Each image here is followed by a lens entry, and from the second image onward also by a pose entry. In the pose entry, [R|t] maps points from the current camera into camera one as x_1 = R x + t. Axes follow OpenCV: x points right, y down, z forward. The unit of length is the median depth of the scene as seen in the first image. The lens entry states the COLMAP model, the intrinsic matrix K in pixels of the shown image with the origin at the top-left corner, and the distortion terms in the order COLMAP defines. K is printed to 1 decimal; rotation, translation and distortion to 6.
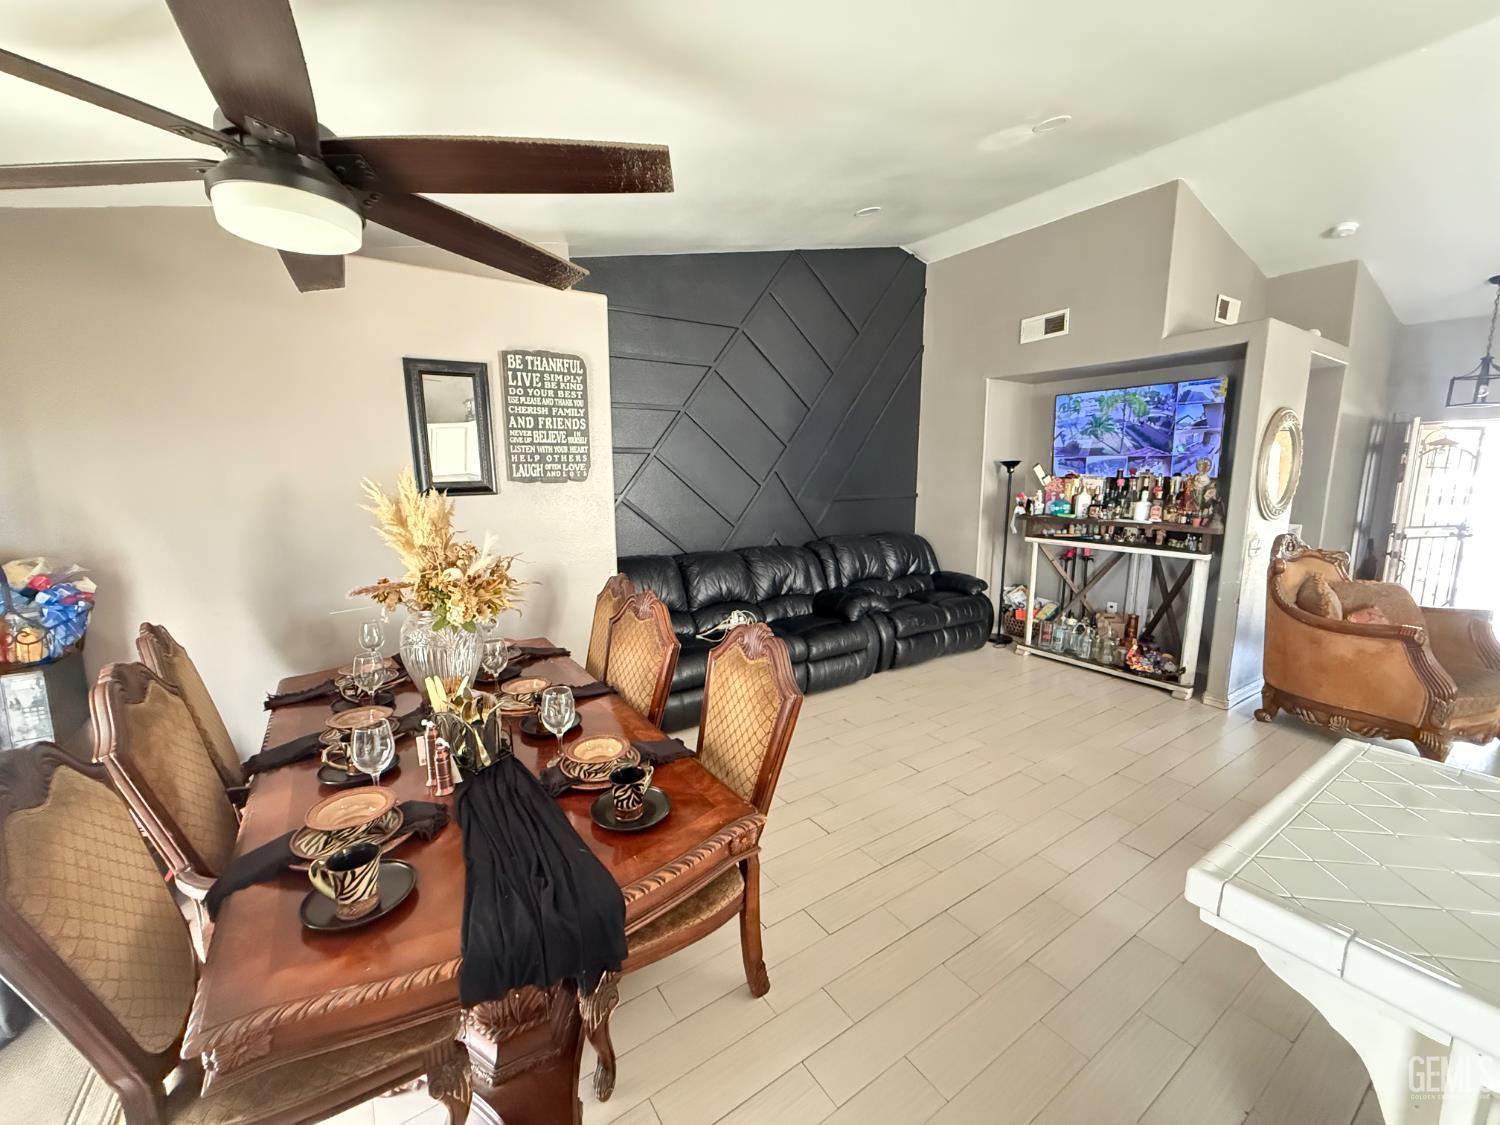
lens RADIAL K [[603.7, 0, 707.3], [0, 603.7, 564.4], [0, 0, 1]] dist [0.000410, 0.000064]
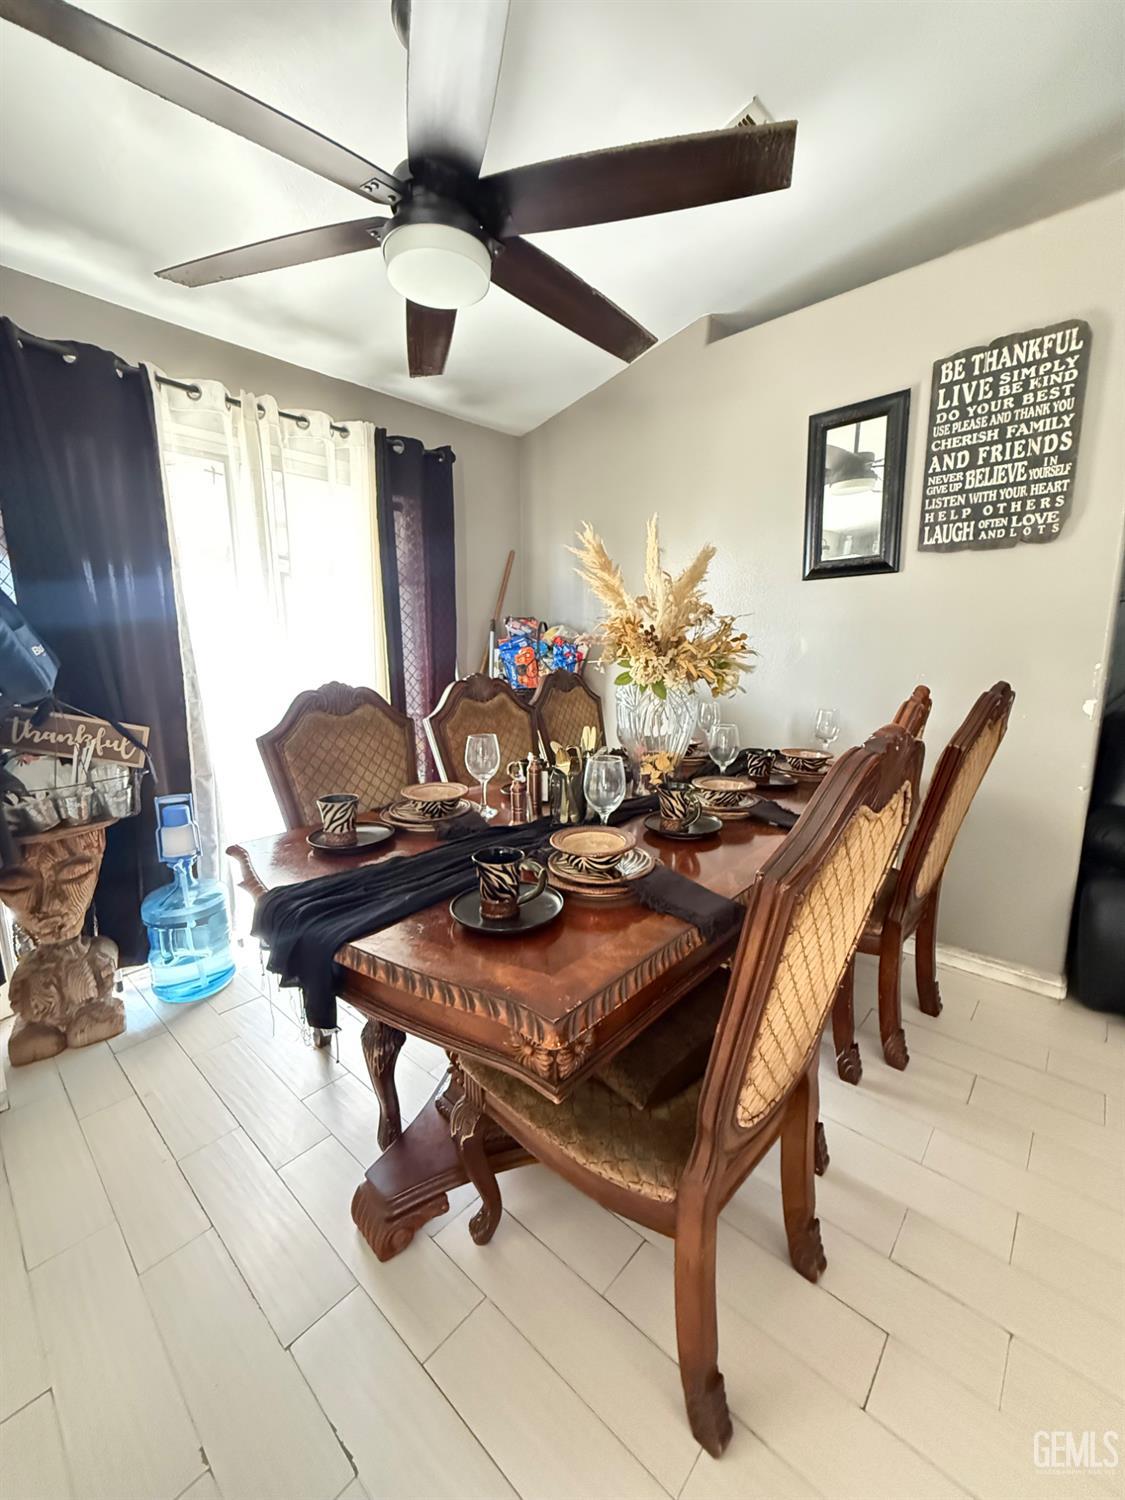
lens RADIAL K [[603.7, 0, 589.5], [0, 603.7, 751.5], [0, 0, 1]] dist [0.000410, 0.000064]
pose [[0.296989, 0.171501, -0.939353, 0.264050], [-0.150985, 0.979798, 0.131149, 0.058054], [0.942868, 0.102879, 0.316883, 0.410499]]
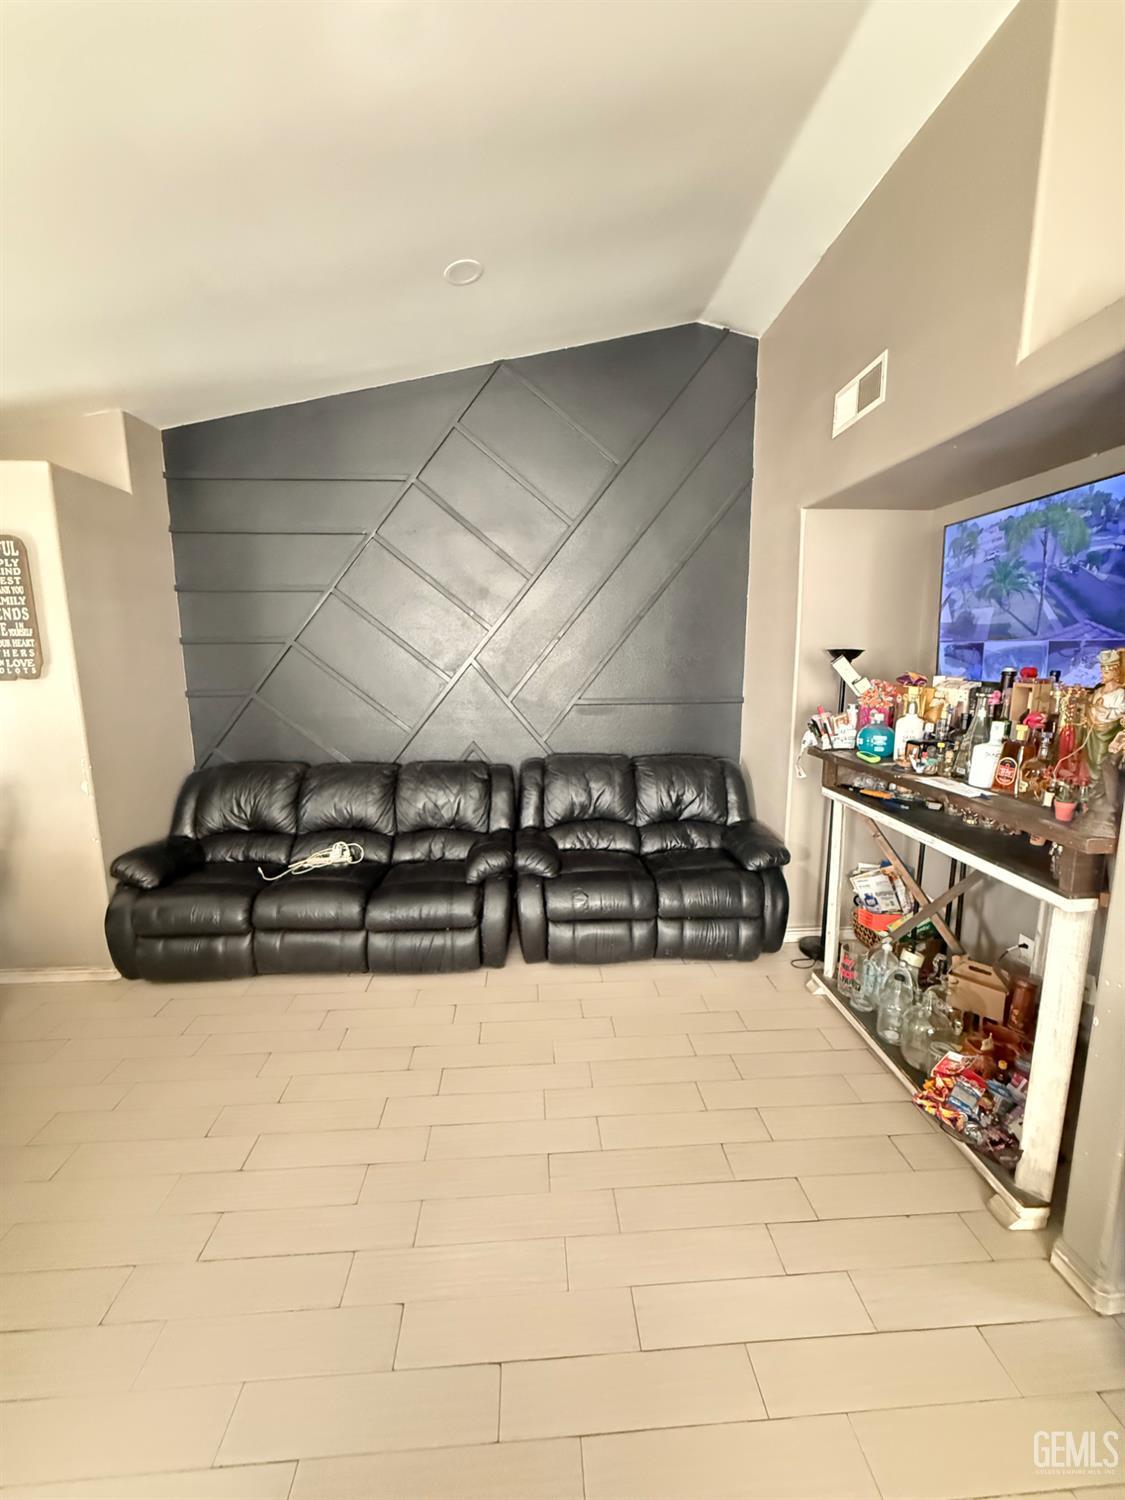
lens RADIAL K [[603.7, 0, 561.6], [0, 603.7, 752.6], [0, 0, 1]] dist [0.000410, 0.000064]
pose [[0.872460, 0.079565, -0.482164, 0.916278], [-0.075780, 0.996749, 0.027360, -0.116492], [0.482774, 0.012668, 0.875654, 0.619443]]
